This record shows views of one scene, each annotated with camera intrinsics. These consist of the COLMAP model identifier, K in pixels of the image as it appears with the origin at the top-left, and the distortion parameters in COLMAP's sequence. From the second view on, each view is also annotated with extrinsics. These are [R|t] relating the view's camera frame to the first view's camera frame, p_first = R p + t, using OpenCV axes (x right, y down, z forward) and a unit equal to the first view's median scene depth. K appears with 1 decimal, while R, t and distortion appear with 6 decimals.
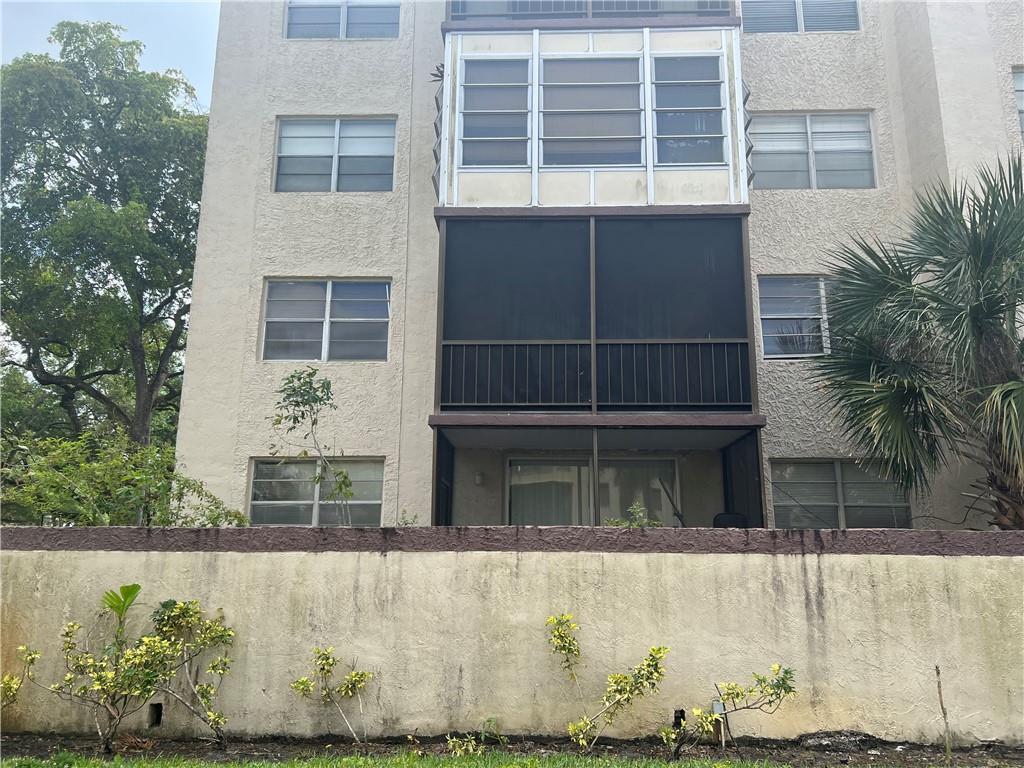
lens RADIAL K [[775.6, 0, 512.0], [0, 775.6, 384.0], [0, 0, 1]] dist [0.069515, -0.088904]
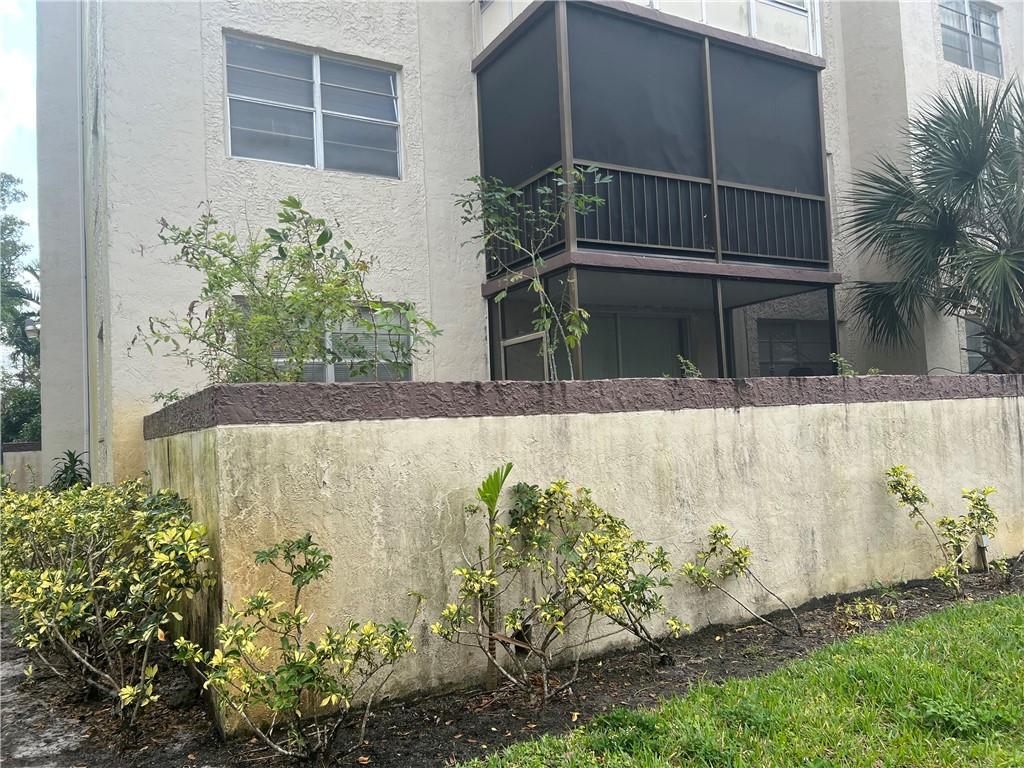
lens RADIAL K [[775.6, 0, 512.0], [0, 775.6, 384.0], [0, 0, 1]] dist [0.069515, -0.088904]
pose [[0.850041, -0.015669, 0.526483, -0.799517], [-0.068316, 0.987834, 0.139700, 0.092137], [-0.522267, -0.154718, 0.838630, 0.438150]]
